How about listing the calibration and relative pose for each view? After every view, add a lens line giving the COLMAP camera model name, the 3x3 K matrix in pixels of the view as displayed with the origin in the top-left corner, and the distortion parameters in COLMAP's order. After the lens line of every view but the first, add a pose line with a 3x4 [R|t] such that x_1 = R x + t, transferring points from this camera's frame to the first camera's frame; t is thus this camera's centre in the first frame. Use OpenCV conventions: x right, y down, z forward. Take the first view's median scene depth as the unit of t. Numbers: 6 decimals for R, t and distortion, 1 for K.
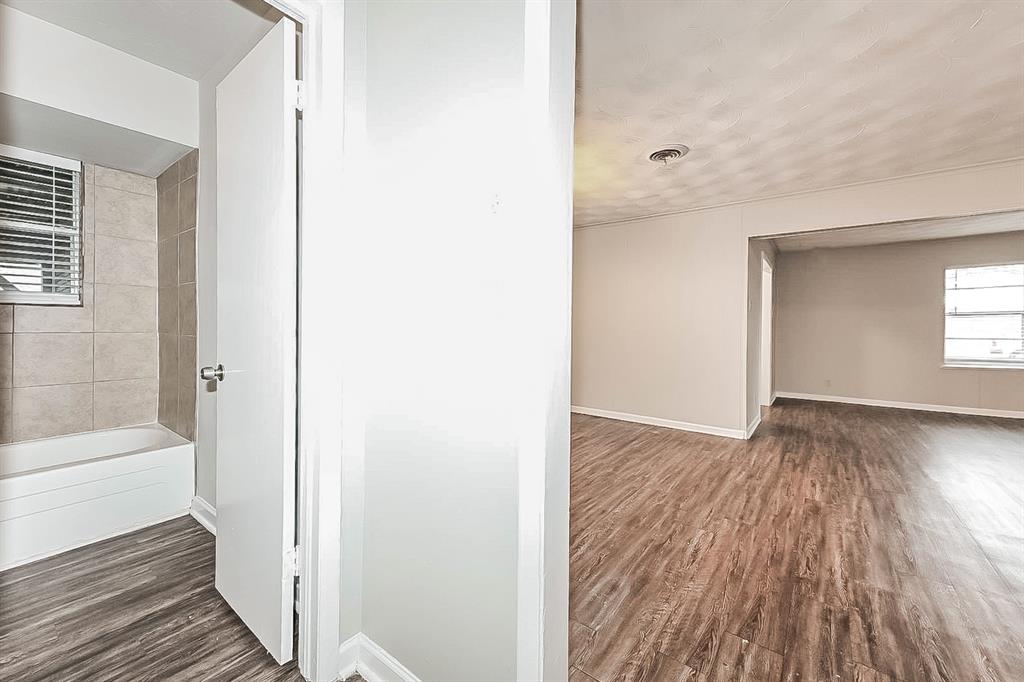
lens RADIAL K [[408.4, 0, 517.9], [0, 408.4, 328.5], [0, 0, 1]] dist [0.008798, 0.000177]
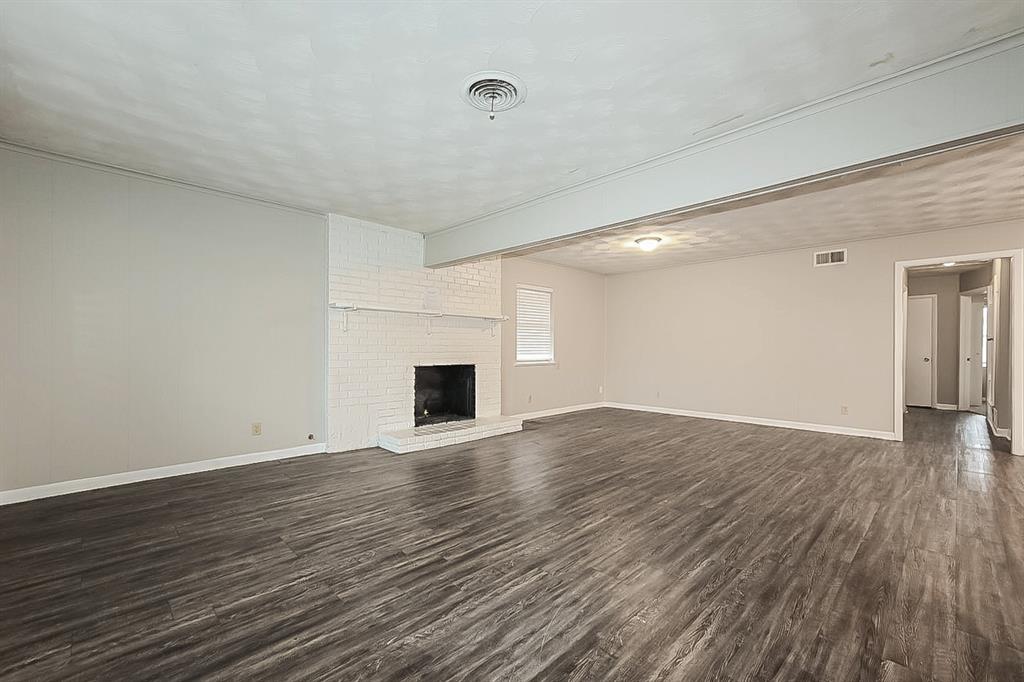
lens RADIAL K [[430.4, 0, 510.0], [0, 430.4, 349.3], [0, 0, 1]] dist [0.008271, 0.000196]
pose [[-0.987539, -0.011860, 0.156929, 1.412873], [-0.011754, 0.999930, 0.001602, 0.019327], [-0.156937, -0.000262, -0.987609, 1.939932]]
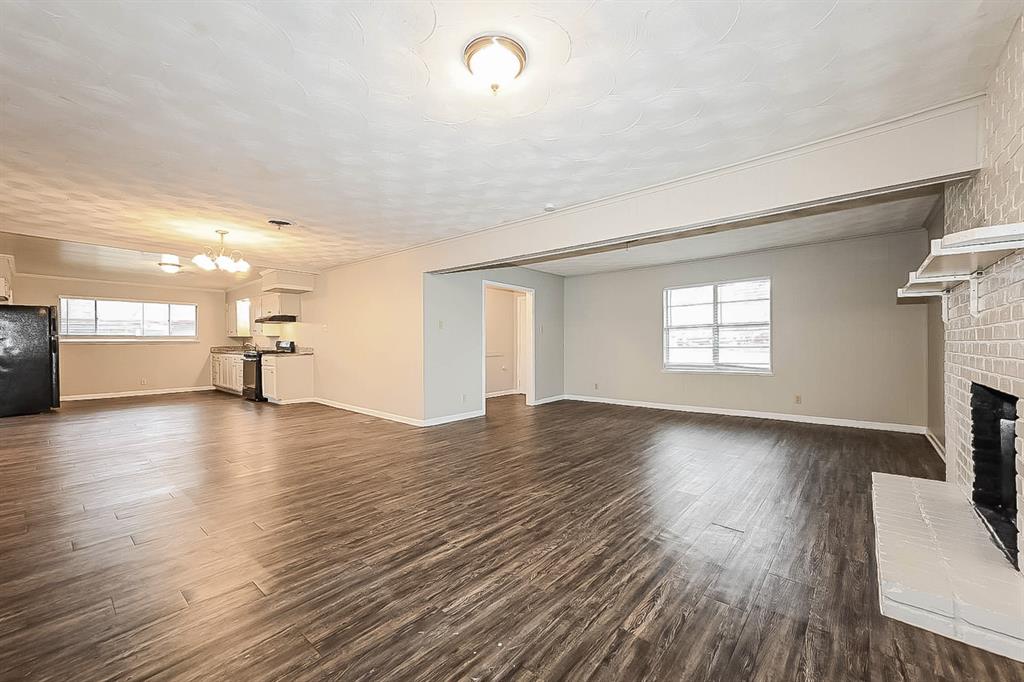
lens RADIAL K [[404.4, 0, 515.1], [0, 404.4, 342.1], [0, 0, 1]] dist [0.011055, 0.000481]
pose [[0.997730, -0.012900, -0.066094, 1.217076], [0.012751, 0.999915, -0.002679, 0.007332], [0.066122, 0.001830, 0.997810, -0.358431]]
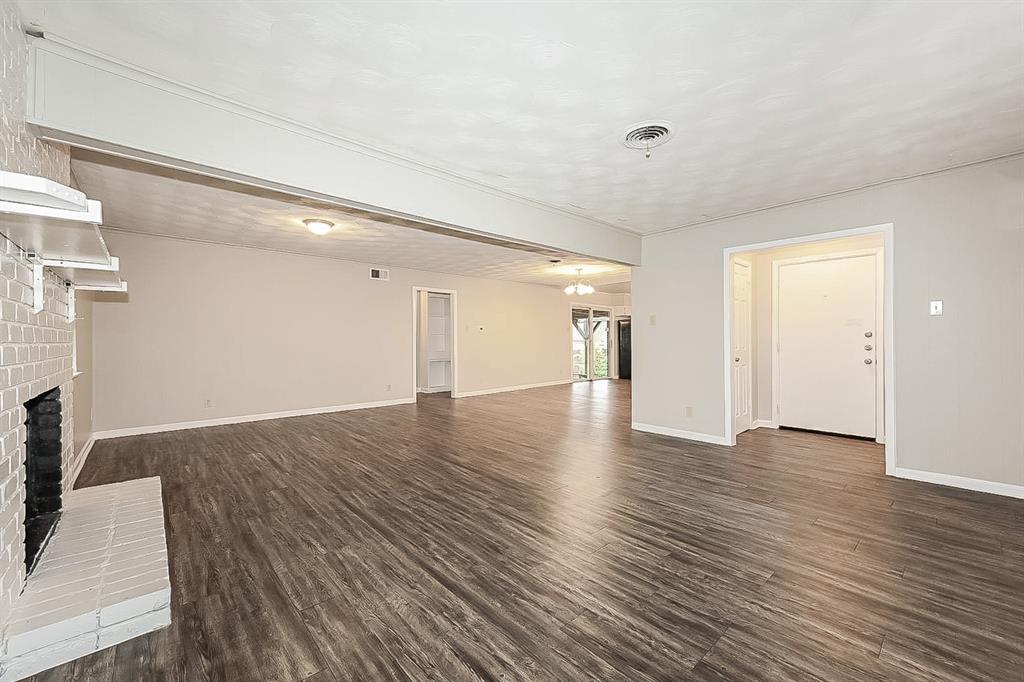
lens RADIAL K [[404.4, 0, 515.1], [0, 404.4, 342.1], [0, 0, 1]] dist [0.011055, 0.000481]
pose [[-0.195406, -0.005505, -0.980707, 2.386783], [0.004959, 0.999966, -0.006601, 0.016095], [0.980710, -0.006153, -0.195372, 1.154283]]
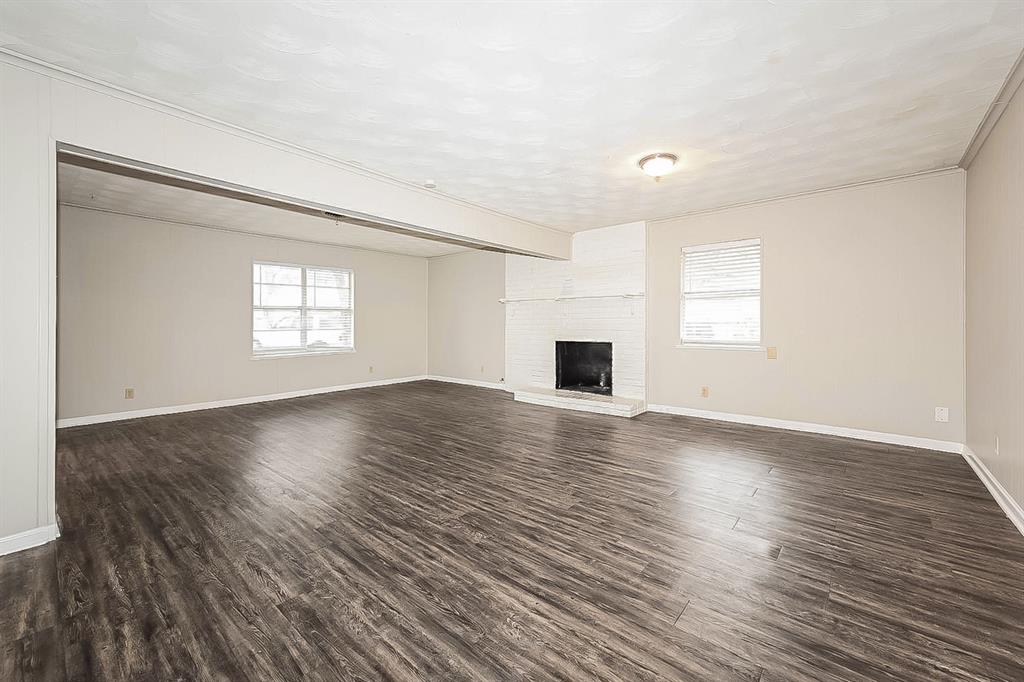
lens RADIAL K [[408.4, 0, 517.9], [0, 408.4, 328.5], [0, 0, 1]] dist [0.008798, 0.000177]
pose [[0.059983, -0.016921, 0.998056, 0.106995], [-0.001906, 0.999853, 0.017066, -0.002545], [-0.998198, -0.002926, 0.059942, 0.511238]]
